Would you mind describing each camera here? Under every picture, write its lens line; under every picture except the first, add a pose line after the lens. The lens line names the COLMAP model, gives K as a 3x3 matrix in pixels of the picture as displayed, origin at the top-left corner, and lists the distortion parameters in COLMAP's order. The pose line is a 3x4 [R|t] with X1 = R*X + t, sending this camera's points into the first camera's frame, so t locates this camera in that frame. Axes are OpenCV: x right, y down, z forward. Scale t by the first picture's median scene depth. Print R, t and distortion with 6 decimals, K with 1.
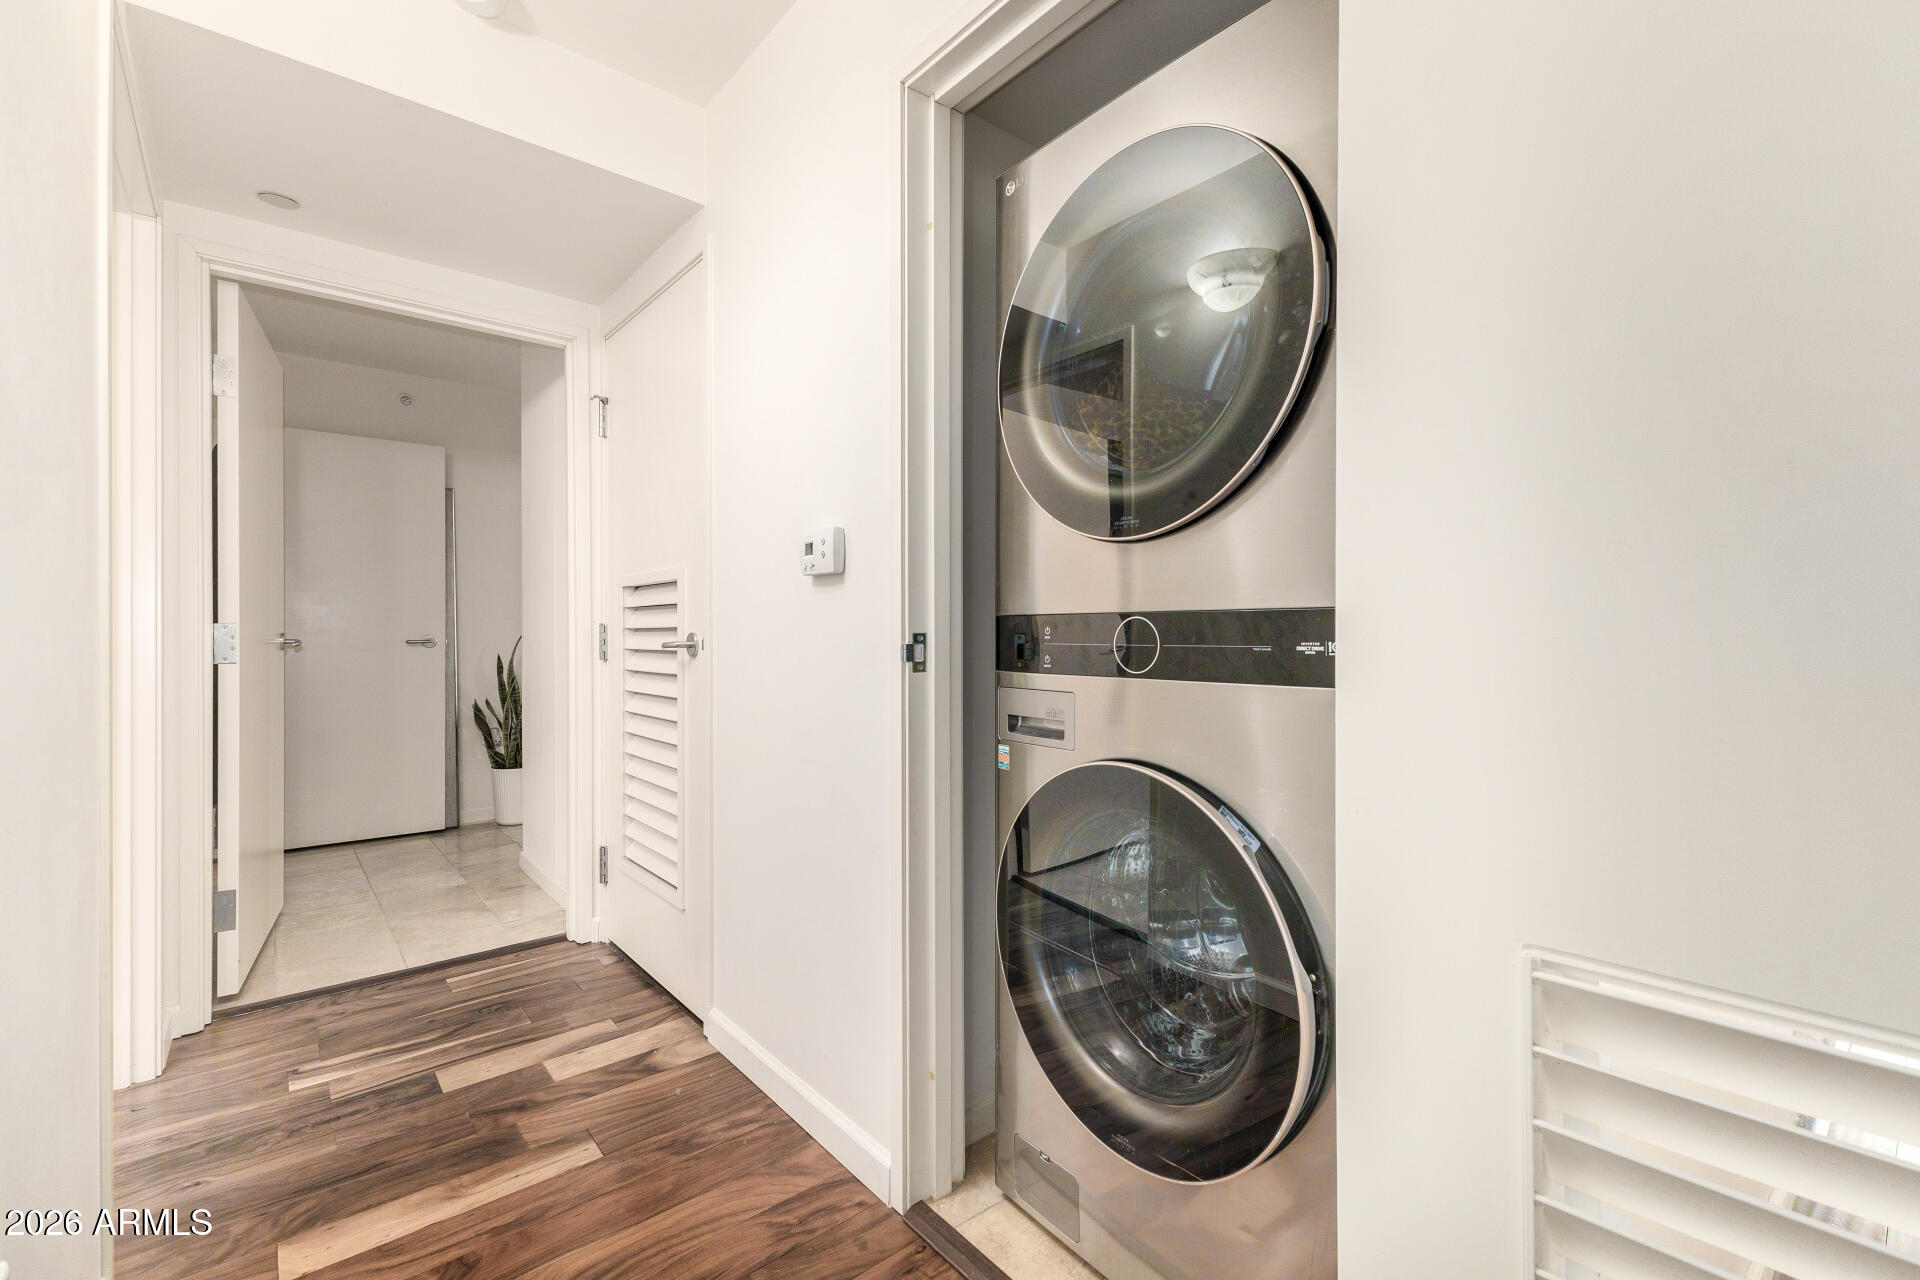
lens RADIAL K [[830.1, 0, 964.6], [0, 830.1, 631.6], [0, 0, 1]] dist [0.015456, -0.000113]
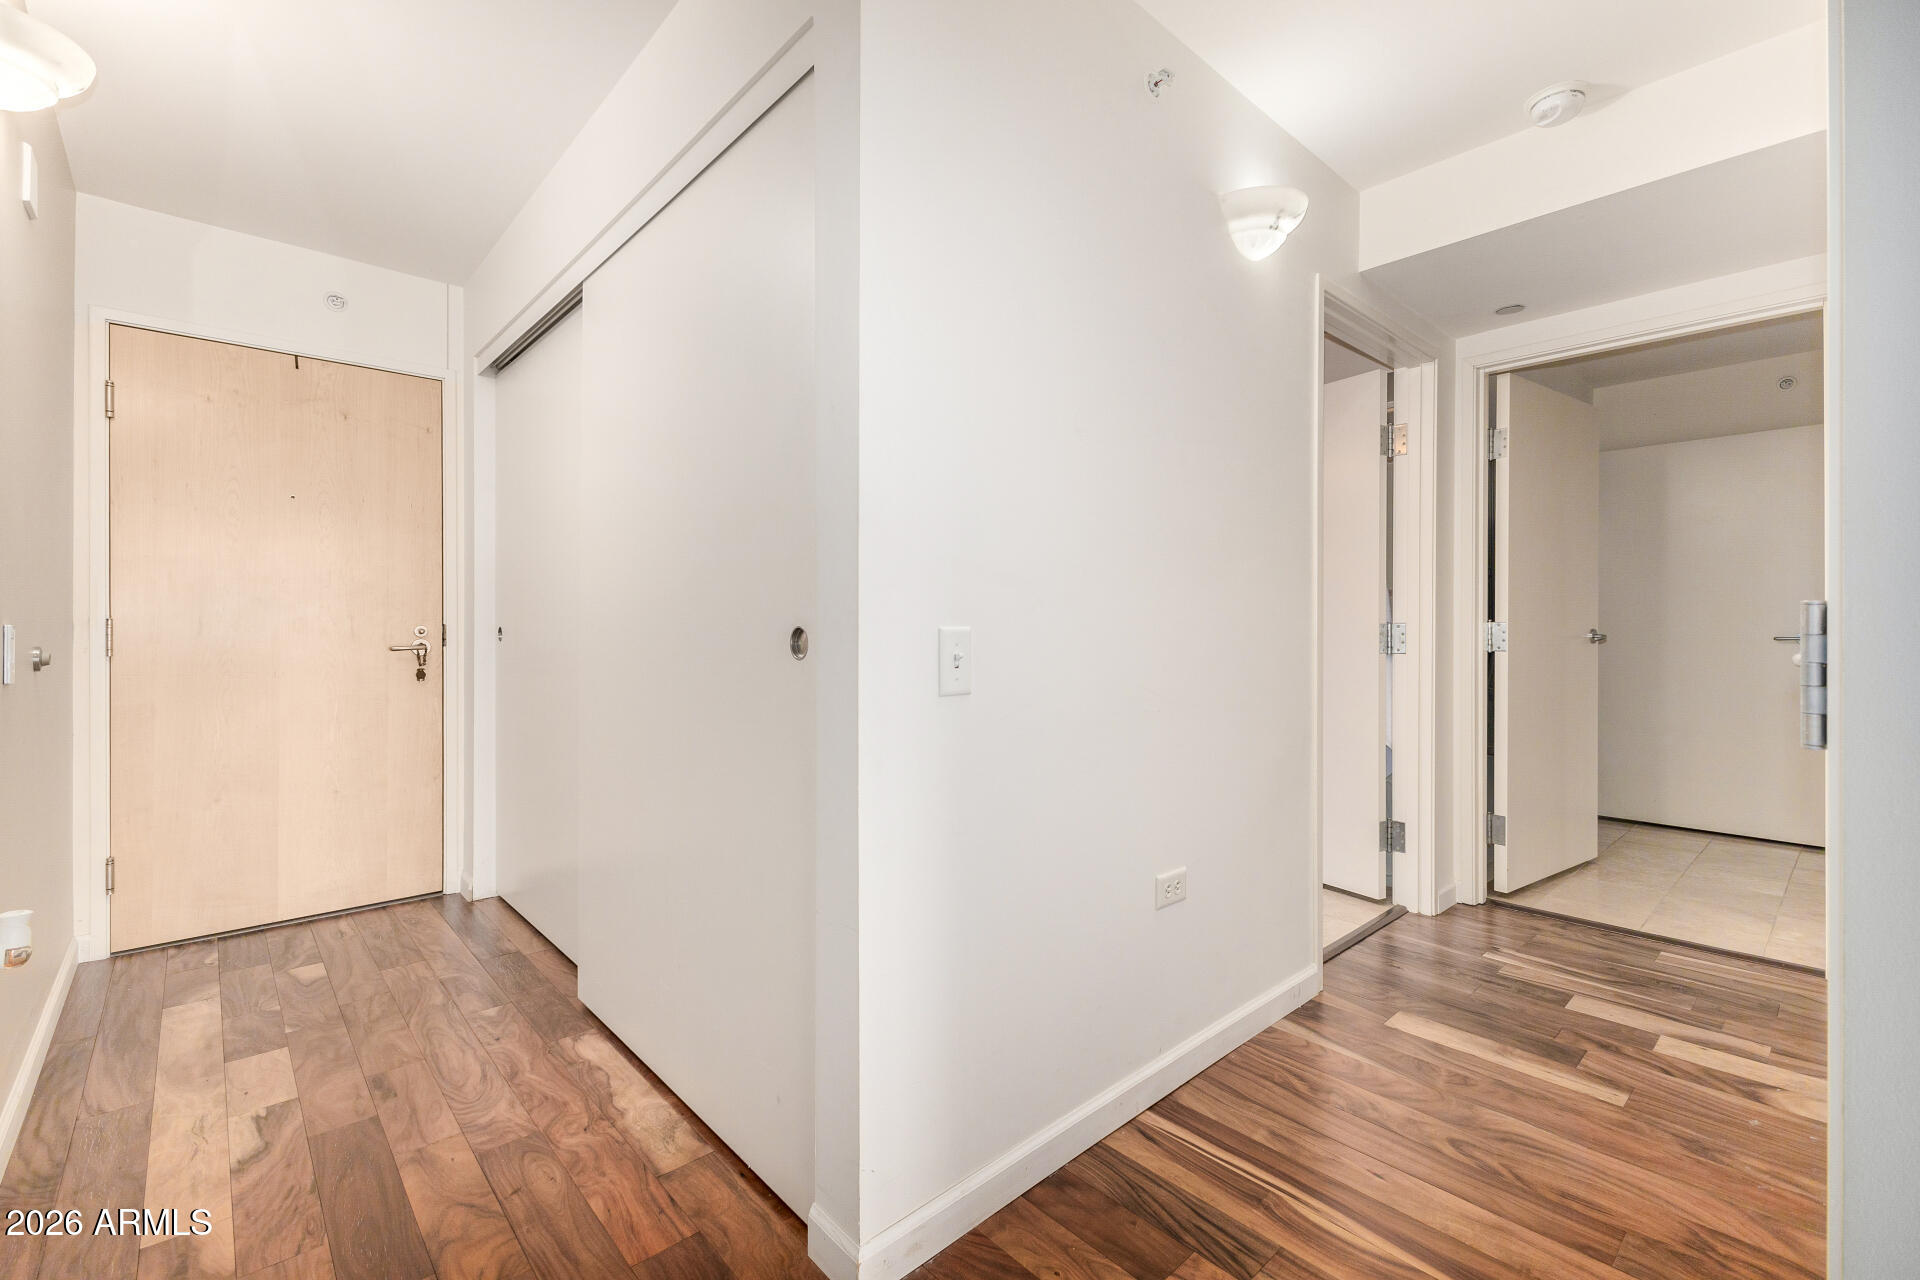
lens RADIAL K [[830.1, 0, 964.6], [0, 830.1, 631.6], [0, 0, 1]] dist [0.015456, -0.000113]
pose [[0.038334, 0.003446, -0.999259, 0.531708], [0.001321, 0.999993, 0.003500, -0.001127], [0.999264, -0.001454, 0.038329, 0.080058]]
